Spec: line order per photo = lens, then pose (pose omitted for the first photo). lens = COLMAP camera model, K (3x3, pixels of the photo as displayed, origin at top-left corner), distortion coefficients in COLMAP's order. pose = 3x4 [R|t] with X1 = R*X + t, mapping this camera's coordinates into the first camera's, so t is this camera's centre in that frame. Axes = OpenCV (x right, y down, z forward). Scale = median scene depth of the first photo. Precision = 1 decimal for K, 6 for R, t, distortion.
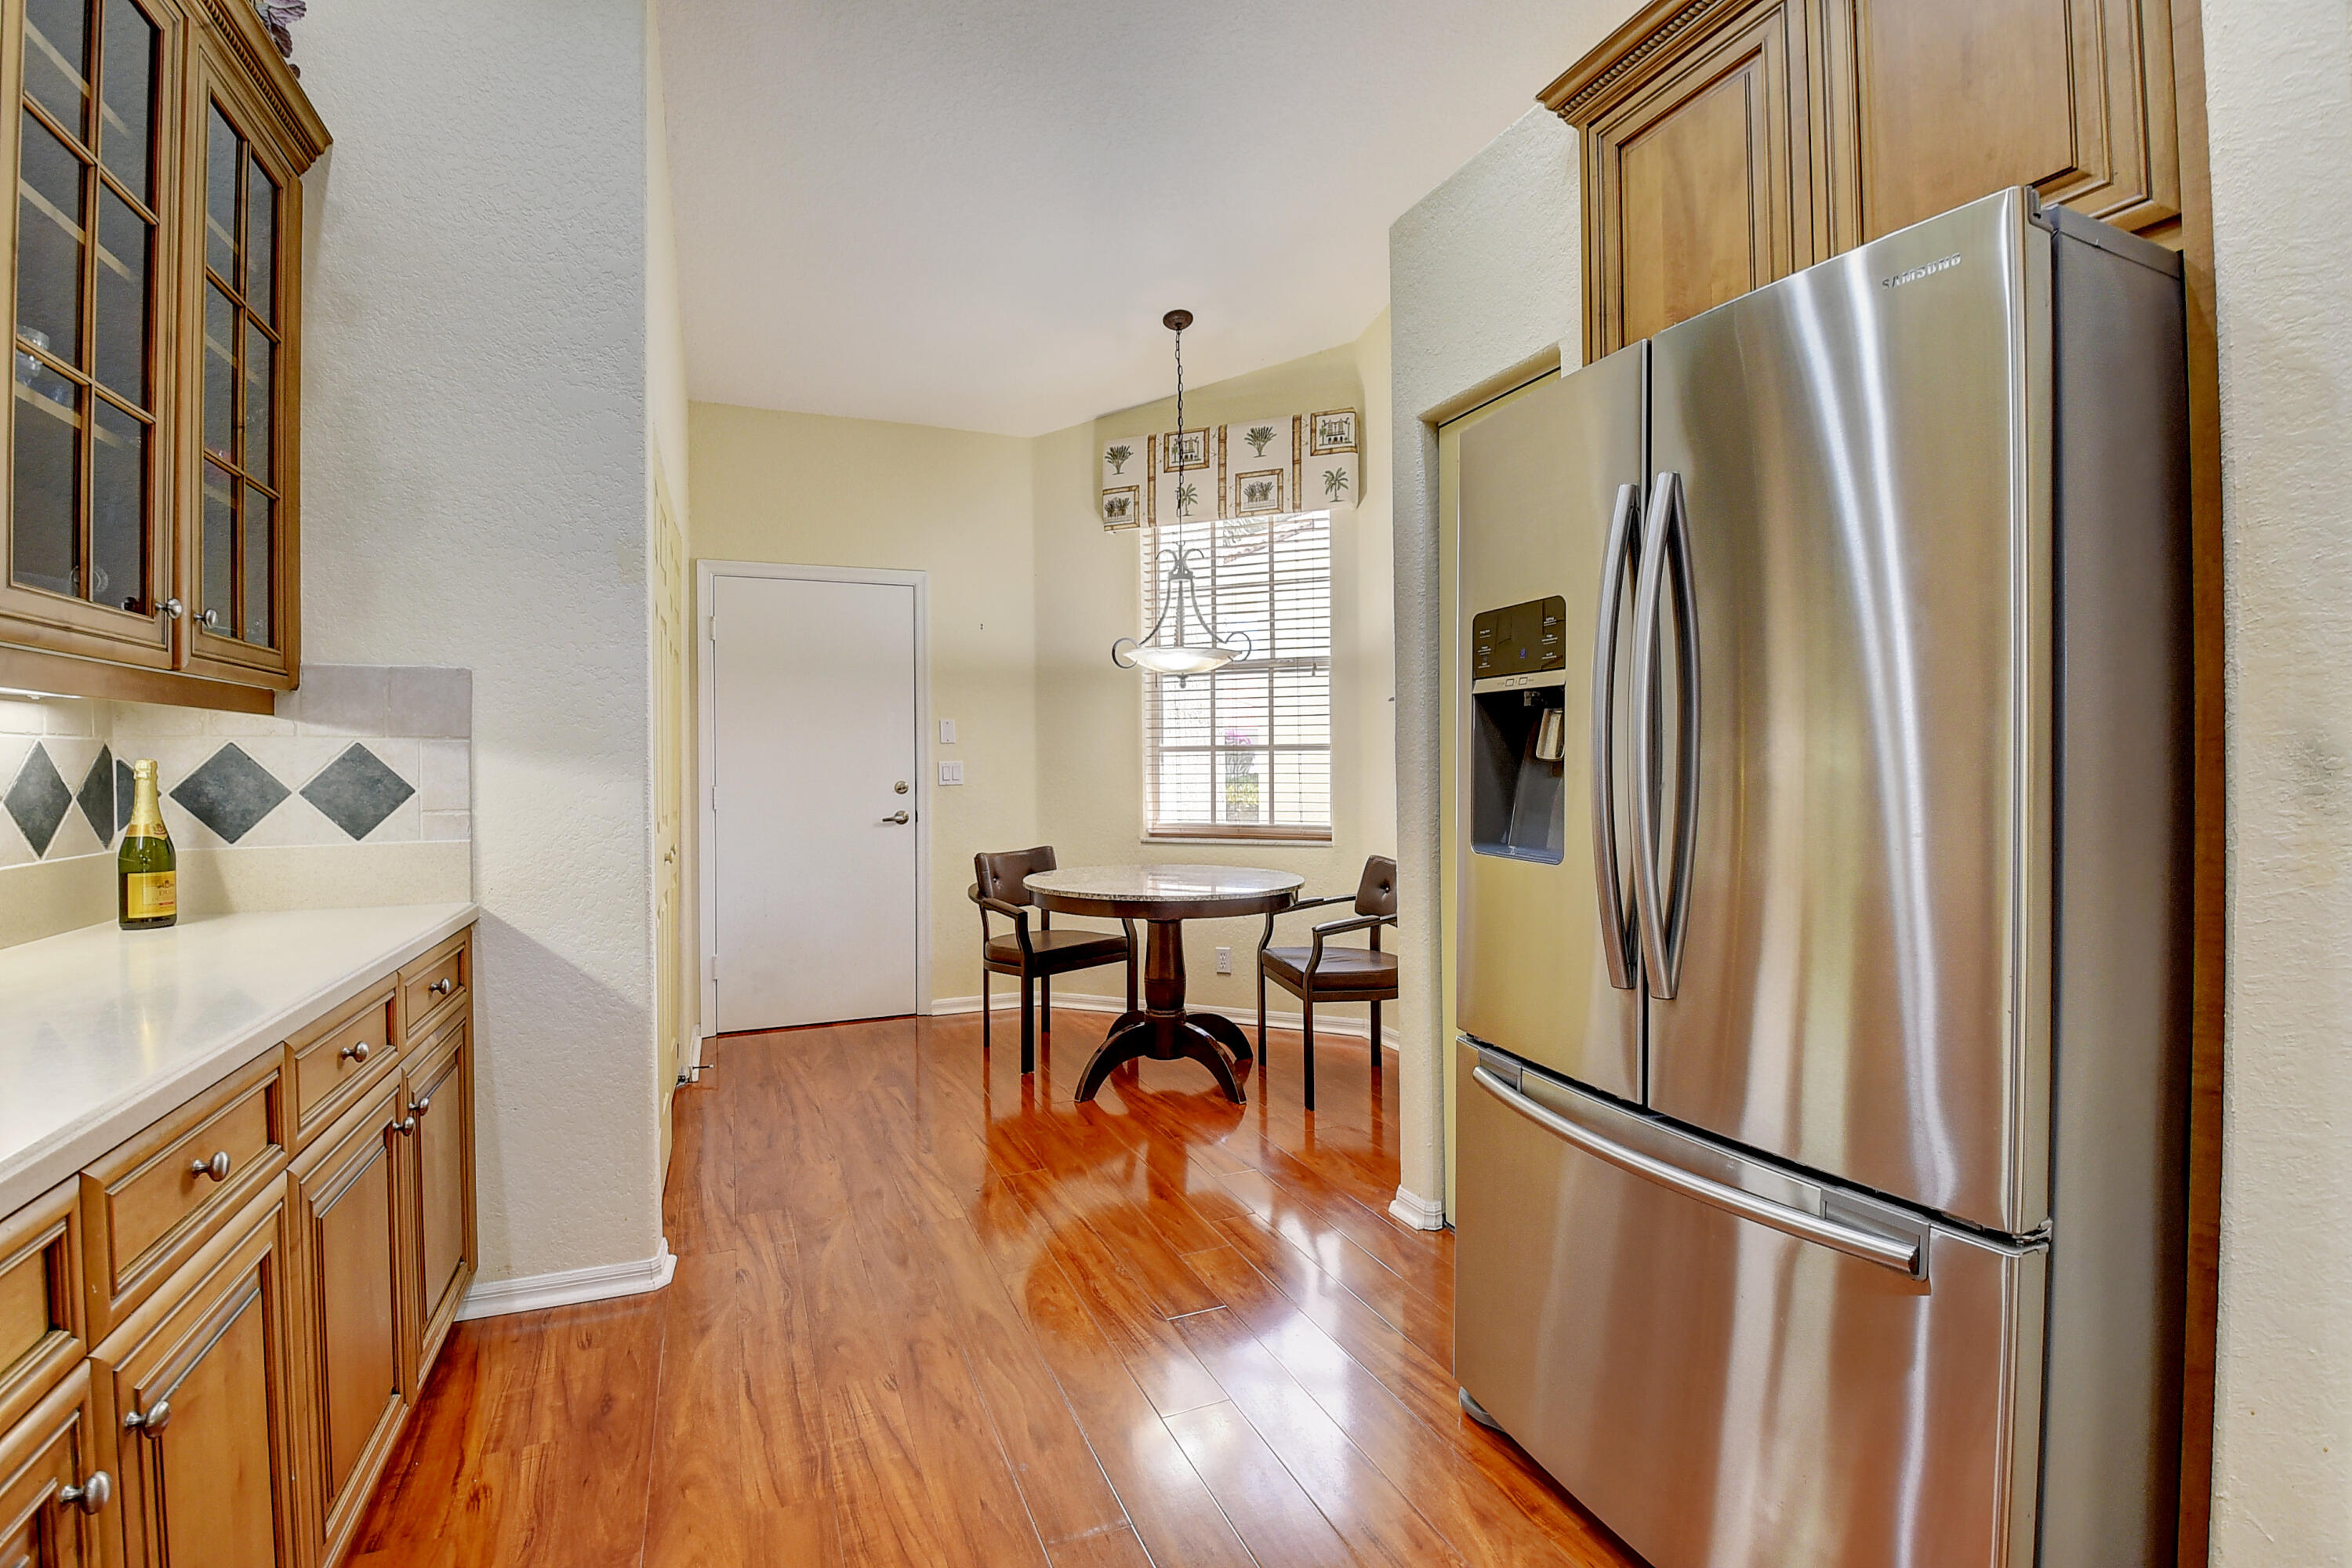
lens RADIAL K [[1060.4, 0, 1184.4], [0, 1060.4, 767.8], [0, 0, 1]] dist [0.002263, -0.015148]
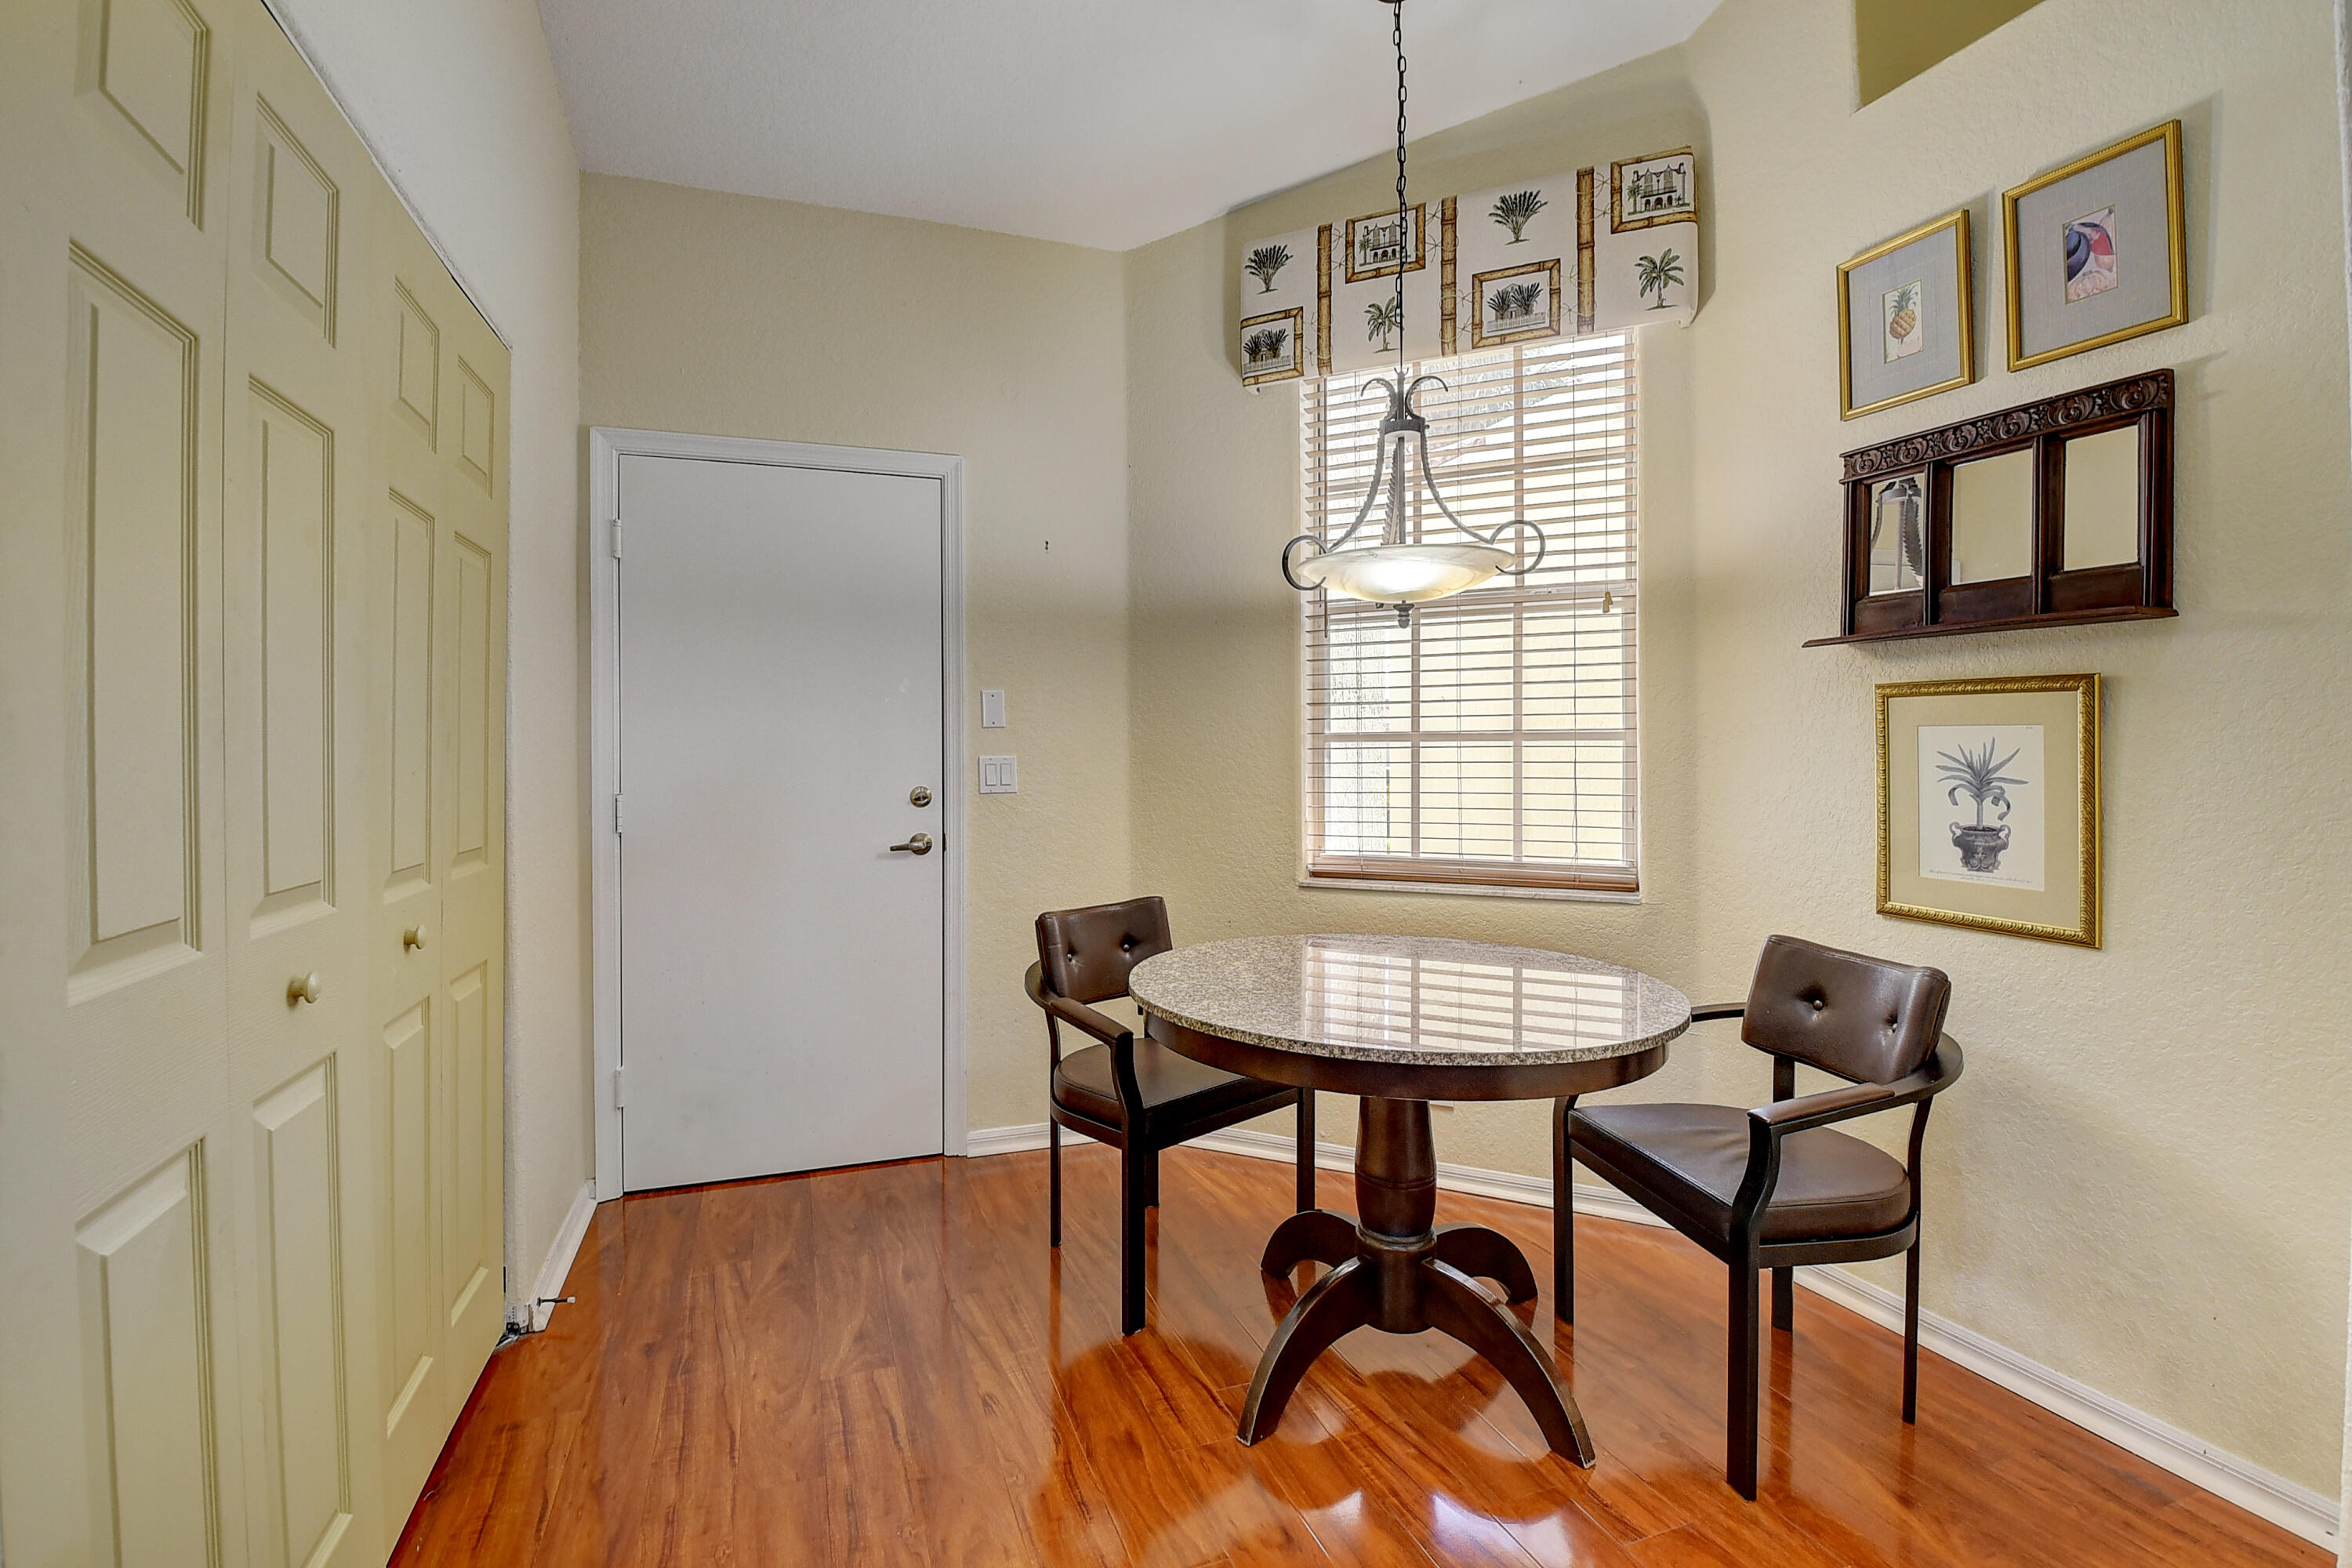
lens RADIAL K [[1060.4, 0, 1177.5], [0, 1060.4, 760.5], [0, 0, 1]] dist [0.002263, -0.015148]
pose [[0.998527, 0.003605, -0.054138, -0.084098], [-0.003698, 0.999992, -0.001617, -0.003071], [0.054131, 0.001815, 0.998532, 0.398566]]
